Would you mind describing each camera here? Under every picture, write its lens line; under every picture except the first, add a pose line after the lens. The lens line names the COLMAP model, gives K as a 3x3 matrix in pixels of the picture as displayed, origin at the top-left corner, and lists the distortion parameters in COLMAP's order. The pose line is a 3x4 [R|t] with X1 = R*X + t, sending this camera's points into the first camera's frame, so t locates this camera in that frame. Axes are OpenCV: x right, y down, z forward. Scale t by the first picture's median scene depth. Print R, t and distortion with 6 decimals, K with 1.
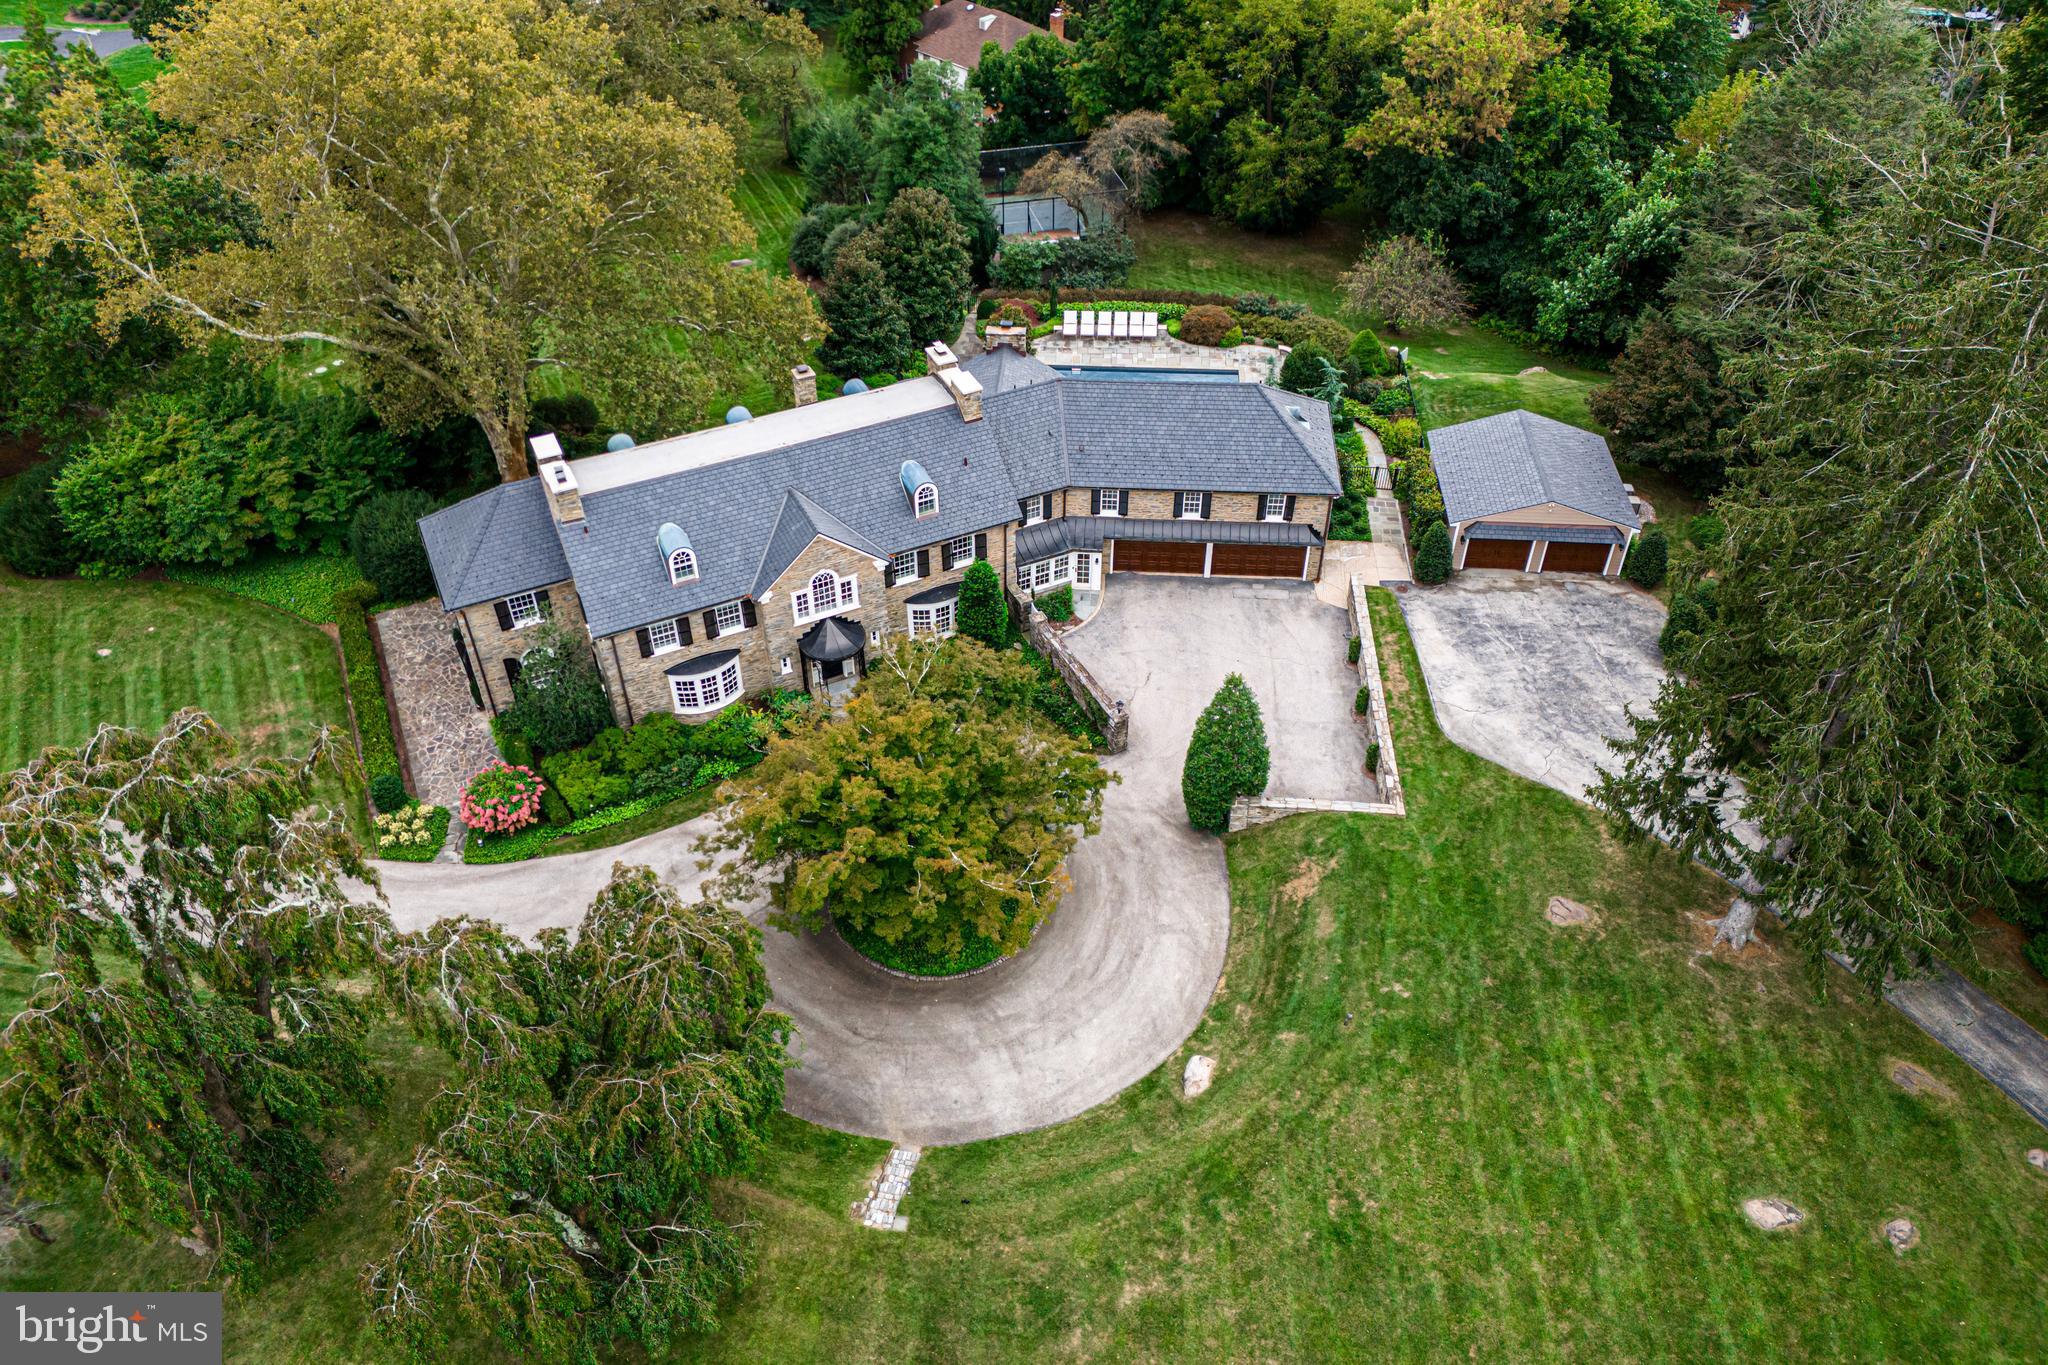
lens RADIAL K [[1492.0, 0, 1022.5], [0, 1492.0, 691.4], [0, 0, 1]] dist [0.134085, -0.198909]
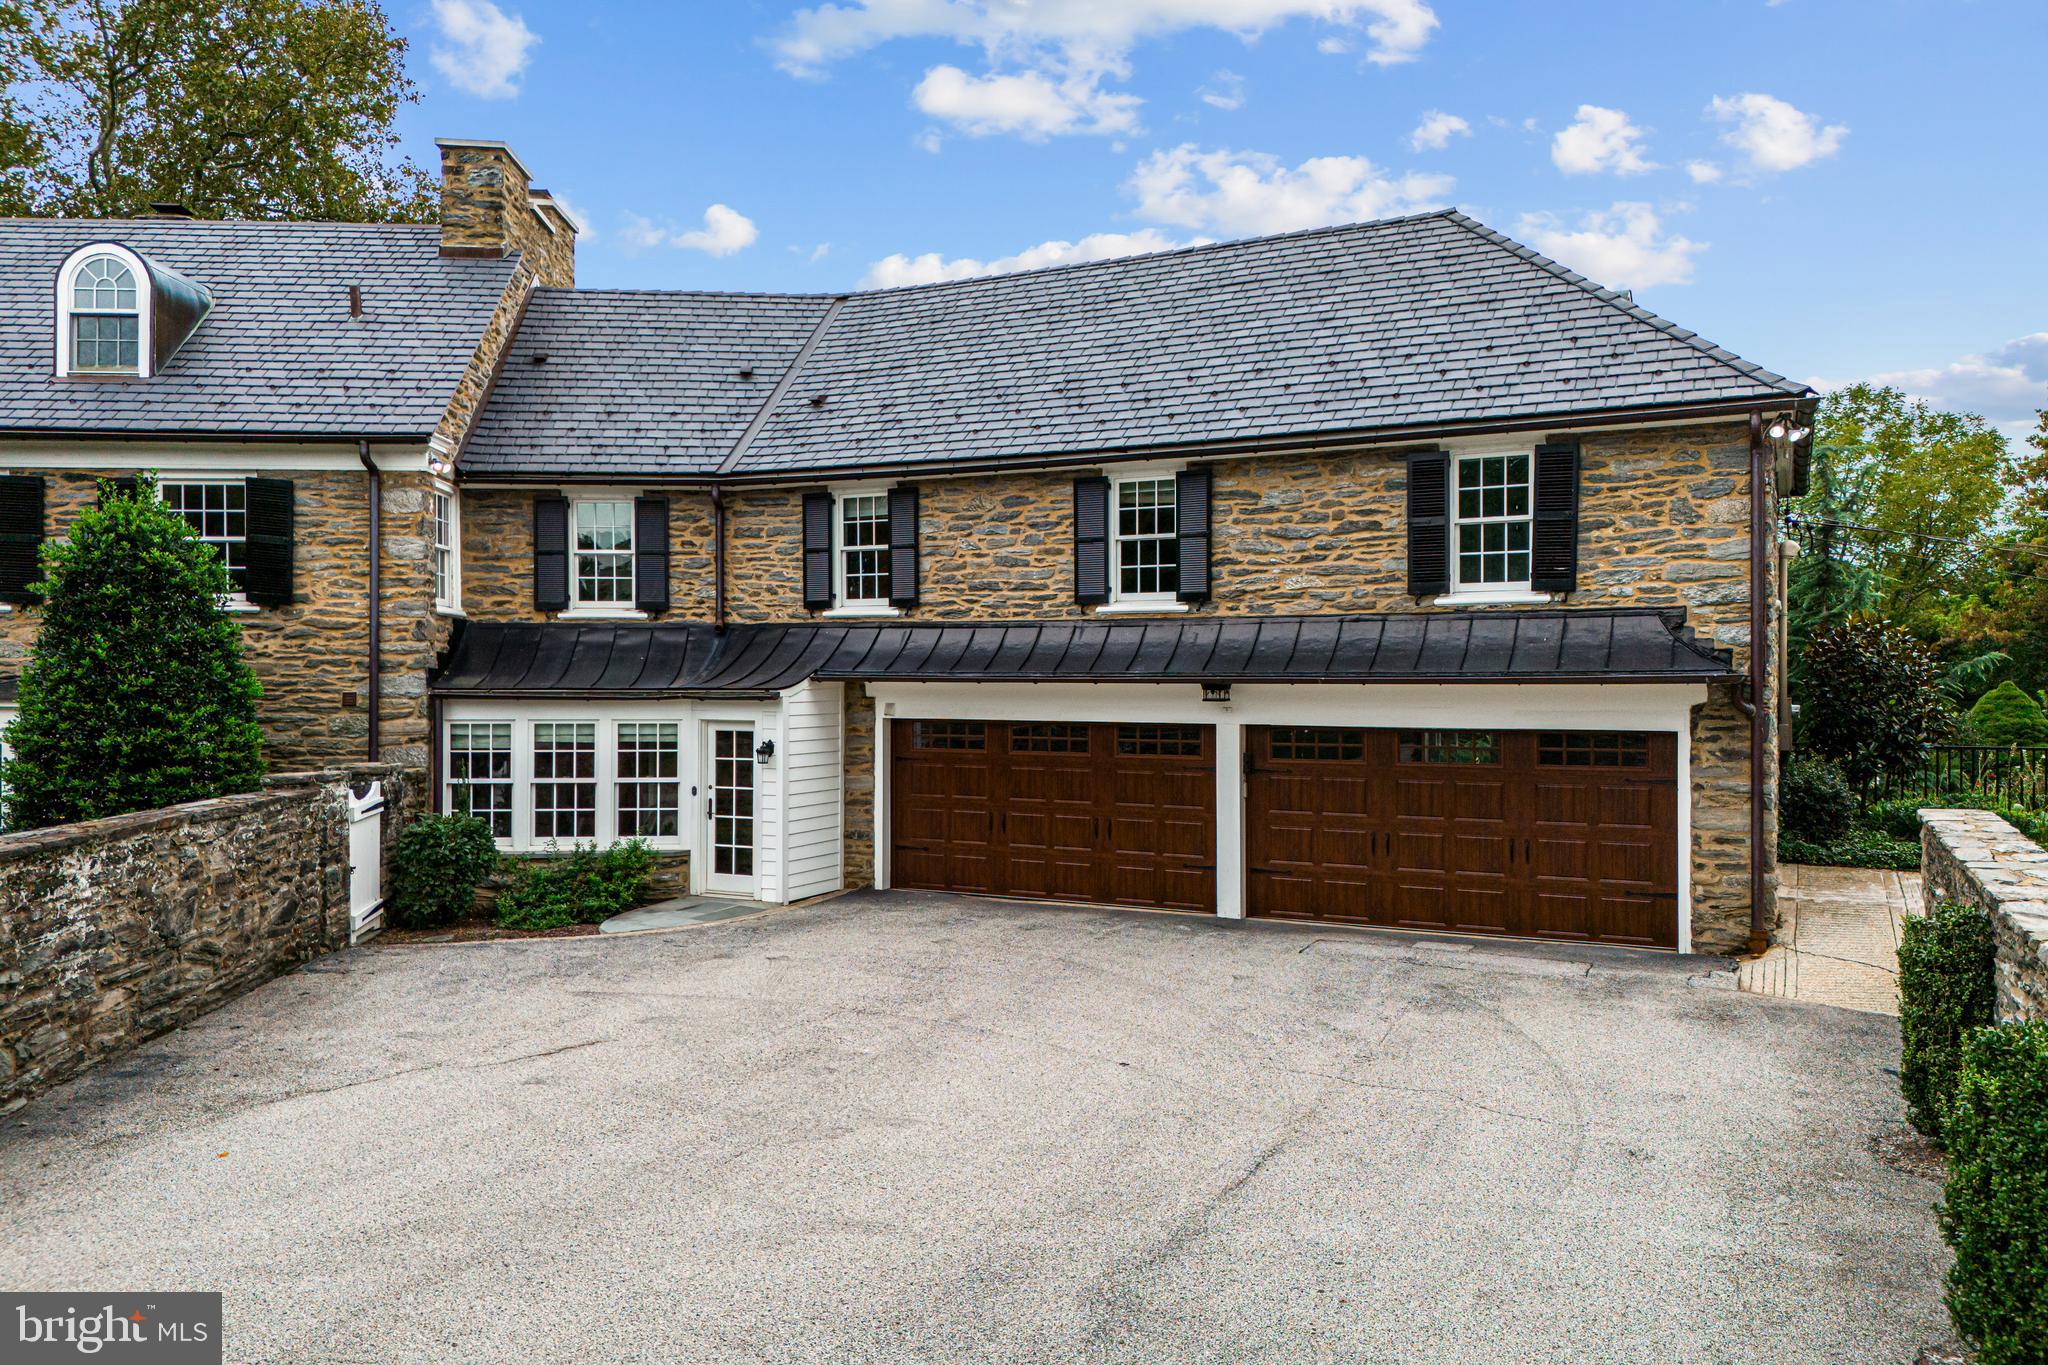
lens RADIAL K [[1505.6, 0, 1023.1], [0, 1505.6, 686.3], [0, 0, 1]] dist [0.050968, -0.004494]
pose [[0.922395, 0.006271, -0.386197, 0.199042], [-0.261139, 0.746845, -0.611579, 0.051956], [0.284594, 0.664968, 0.690524, 0.875140]]
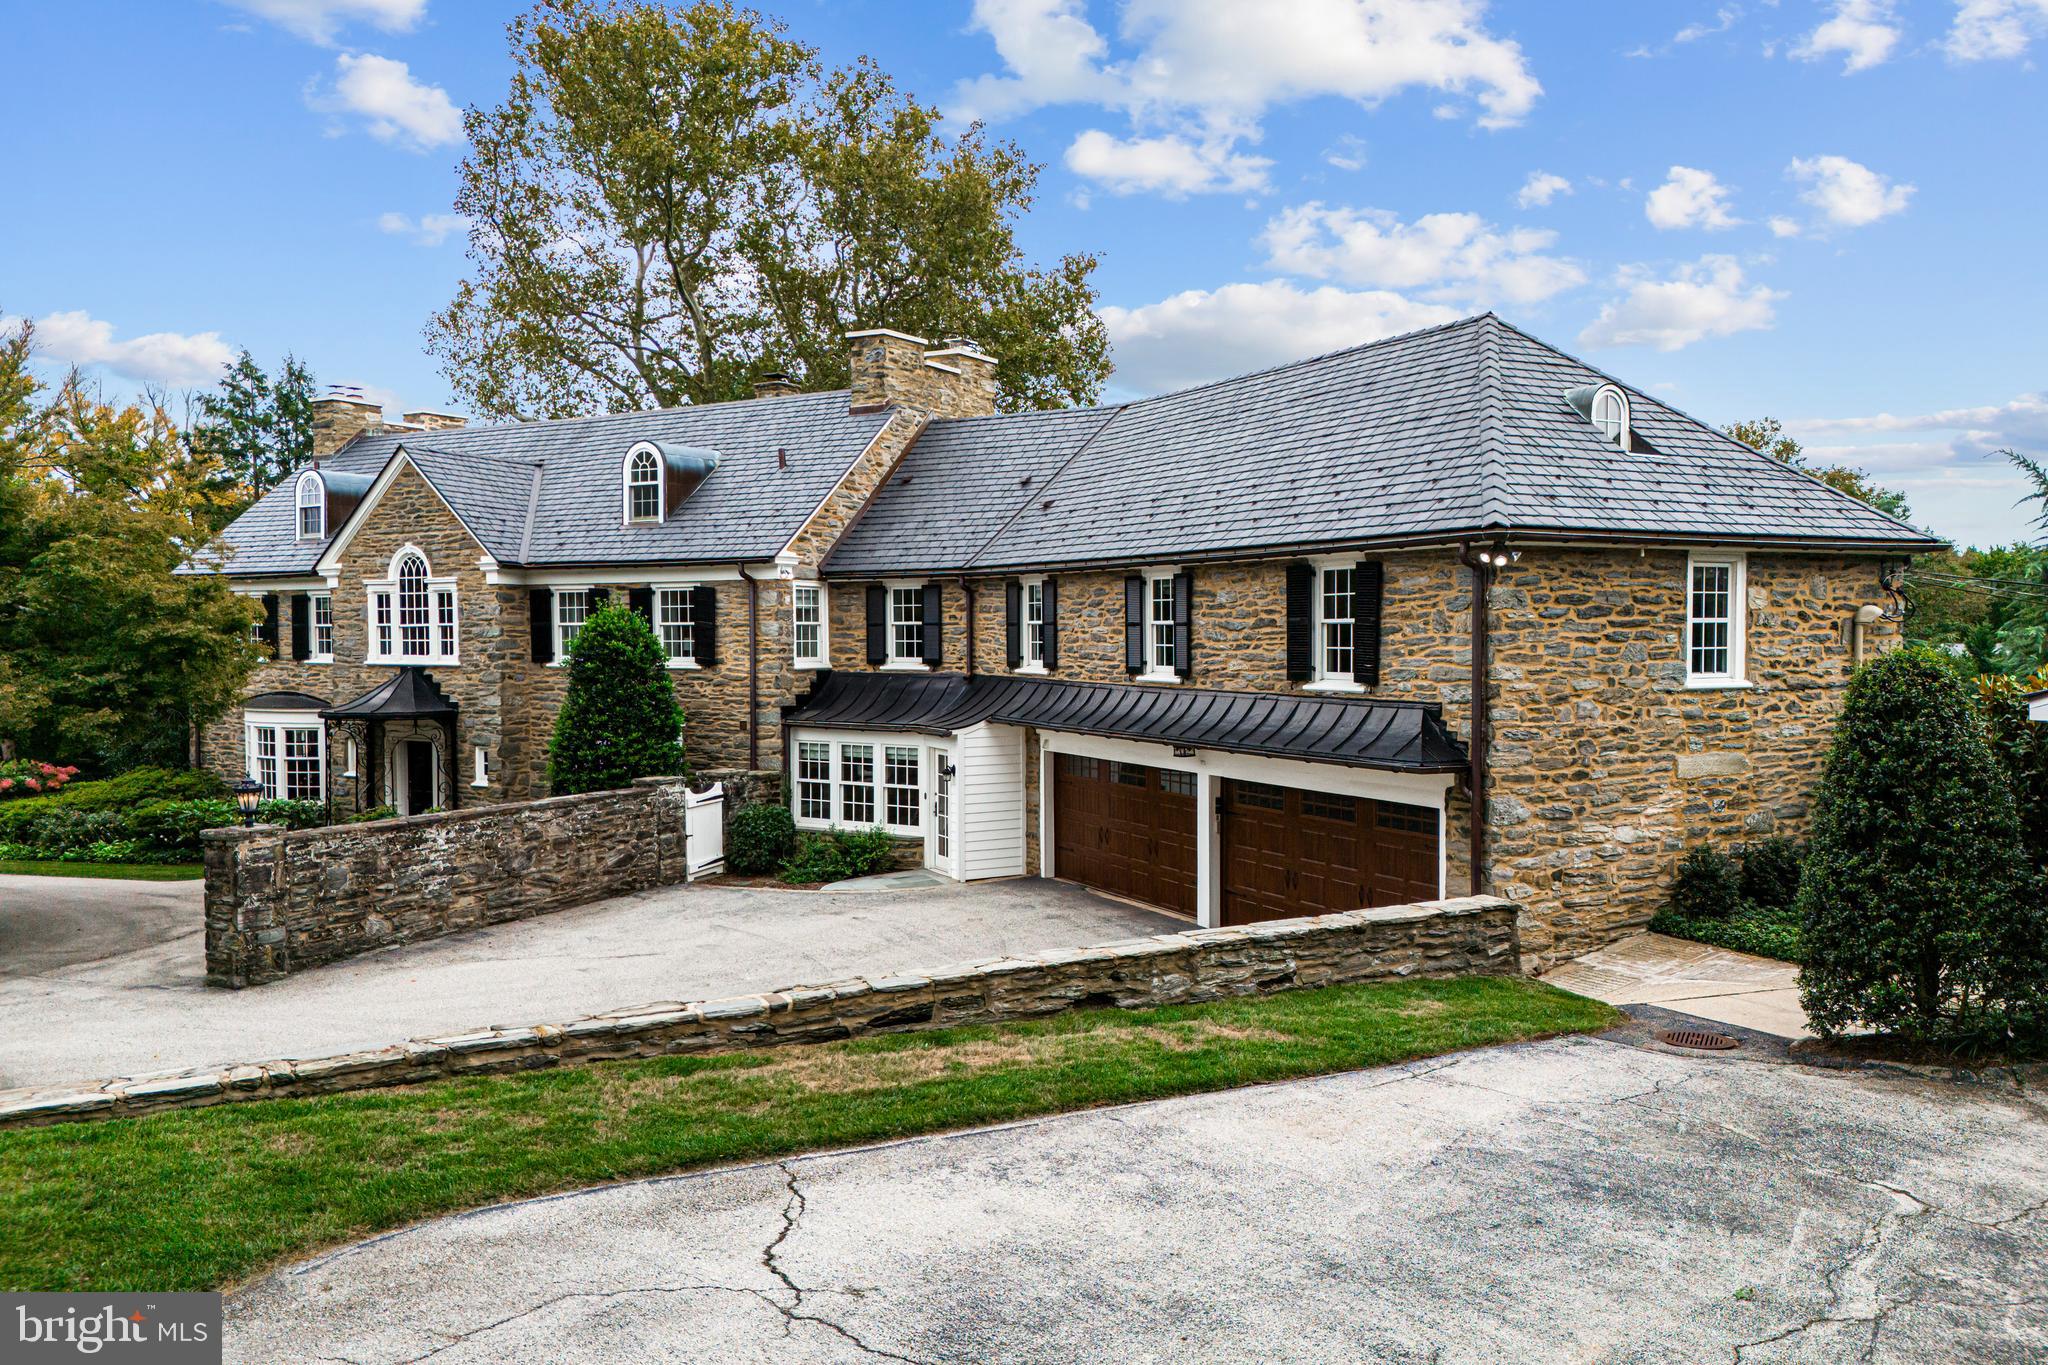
lens RADIAL K [[1492.0, 0, 1022.5], [0, 1492.0, 691.4], [0, 0, 1]] dist [0.134085, -0.198909]
pose [[0.541022, 0.038662, -0.840119, 0.379097], [-0.562450, 0.759307, -0.327265, 0.005448], [0.625255, 0.649583, 0.432548, 0.890730]]
